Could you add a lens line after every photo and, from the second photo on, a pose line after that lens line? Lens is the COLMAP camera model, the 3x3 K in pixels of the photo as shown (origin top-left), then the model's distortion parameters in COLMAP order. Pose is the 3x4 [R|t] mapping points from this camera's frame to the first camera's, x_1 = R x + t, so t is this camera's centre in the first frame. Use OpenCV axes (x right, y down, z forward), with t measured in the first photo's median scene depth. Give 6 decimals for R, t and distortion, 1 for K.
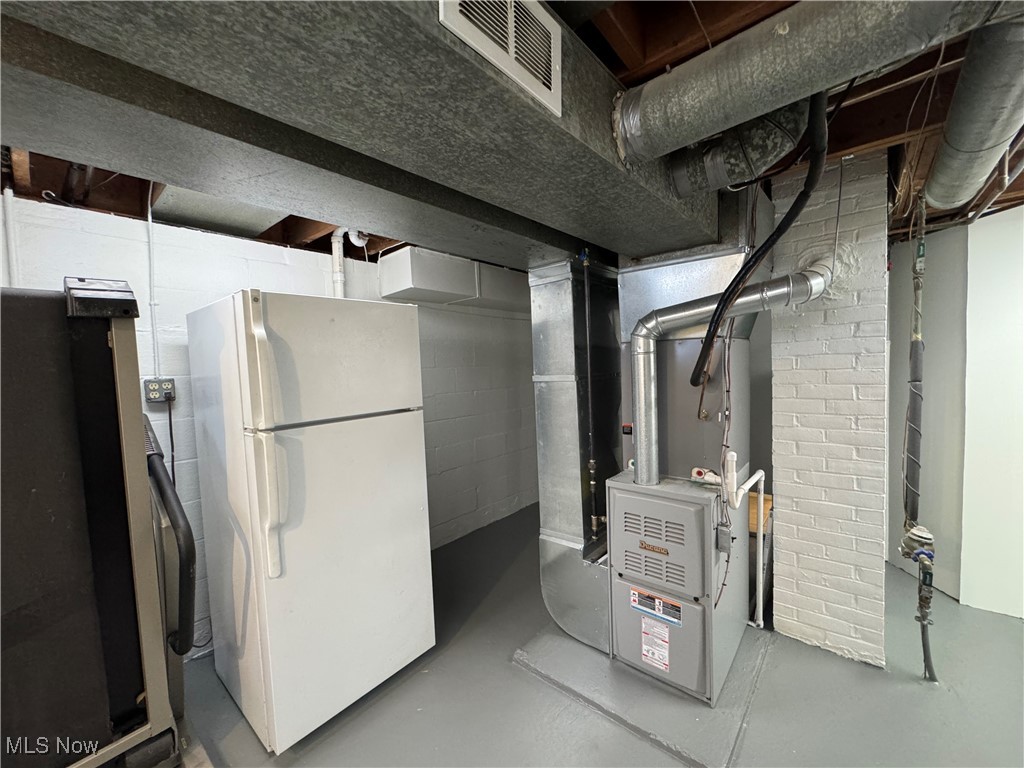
lens RADIAL K [[407.0, 0, 513.6], [0, 407.0, 383.6], [0, 0, 1]] dist [-0.006029, 0.000617]
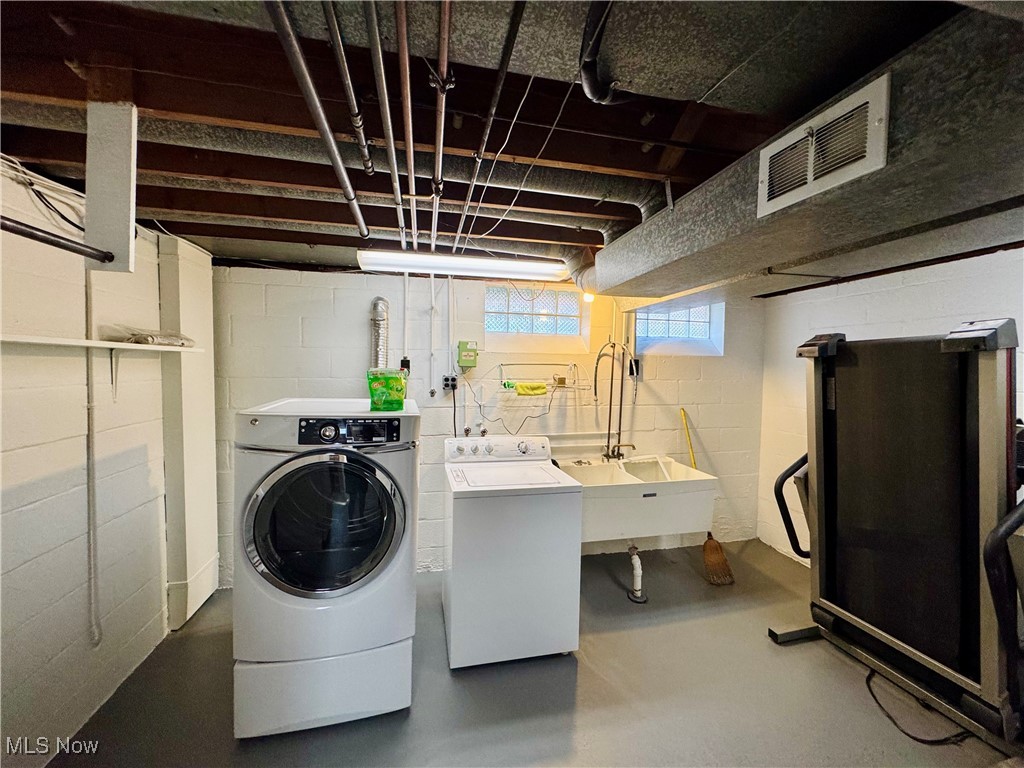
lens RADIAL K [[407.0, 0, 512.0], [0, 407.0, 375.9], [0, 0, 1]] dist [-0.006029, 0.000617]
pose [[-0.598586, 0.044318, -0.799832, 1.440009], [-0.026418, 0.996833, 0.075004, -0.218410], [0.800623, 0.066026, -0.595519, 0.912300]]
